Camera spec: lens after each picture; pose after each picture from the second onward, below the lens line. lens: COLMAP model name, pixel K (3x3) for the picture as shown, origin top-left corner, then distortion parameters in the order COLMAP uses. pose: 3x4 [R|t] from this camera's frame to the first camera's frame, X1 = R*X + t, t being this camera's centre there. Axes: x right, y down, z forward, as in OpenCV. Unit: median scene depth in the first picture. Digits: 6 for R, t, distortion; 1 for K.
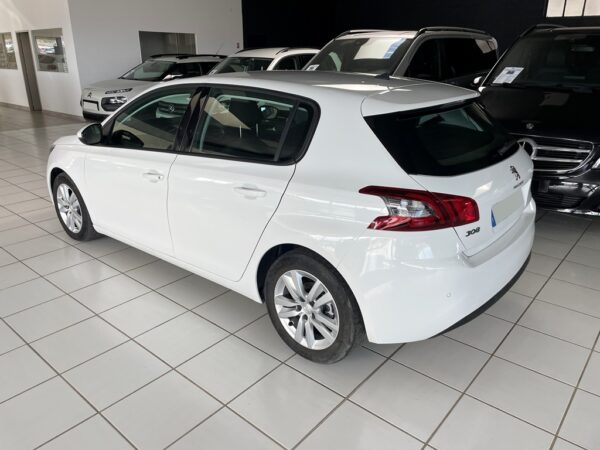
lens RADIAL K [[459.3, 0, 305.9], [0, 459.3, 226.3], [0, 0, 1]] dist [0.004139, 0.001297]
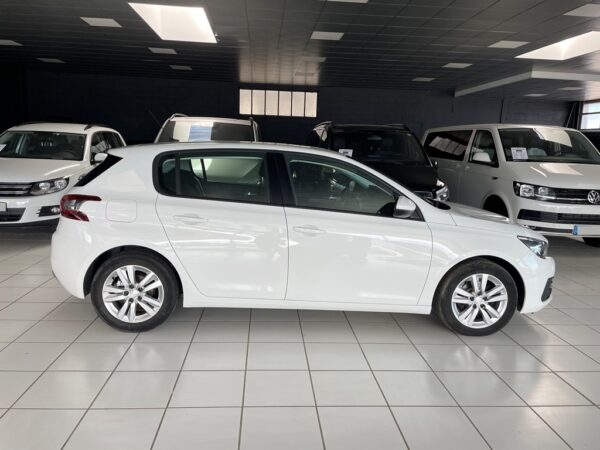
lens RADIAL K [[452.8, 0, 300.0], [0, 452.8, 225.0], [0, 0, 1]] dist [0.005969, -0.003709]
pose [[0.714645, -0.094999, 0.693007, -1.140163], [0.212639, 0.973352, -0.085849, -0.040830], [-0.666384, 0.208712, 0.715801, 0.242375]]
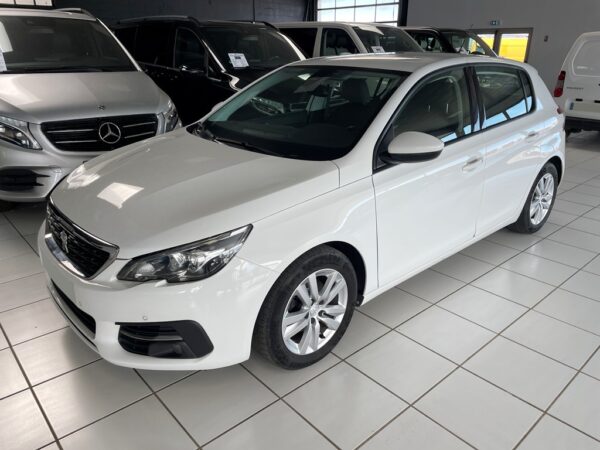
lens RADIAL K [[452.8, 0, 300.0], [0, 452.8, 225.0], [0, 0, 1]] dist [0.005969, -0.003709]
pose [[0.138987, -0.358094, 0.923283, -1.280756], [0.340247, 0.892842, 0.295068, -0.347339], [-0.930008, 0.273134, 0.245934, 0.998227]]
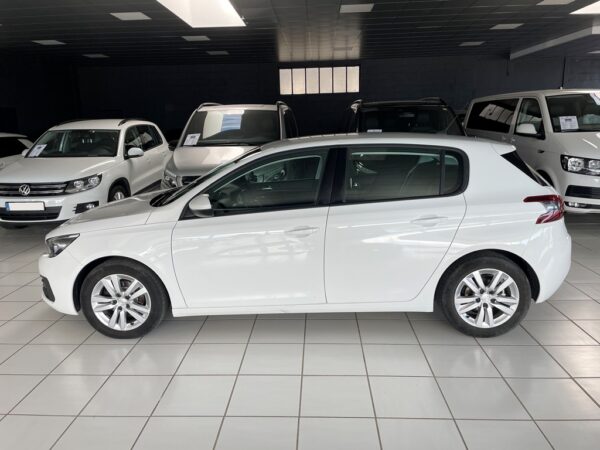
lens RADIAL K [[452.8, 0, 300.0], [0, 452.8, 225.0], [0, 0, 1]] dist [0.005969, -0.003709]
pose [[0.793005, -0.156198, 0.588851, -0.989738], [0.237652, 0.969310, -0.062927, -0.063472], [-0.560950, 0.189843, 0.805788, 0.166040]]
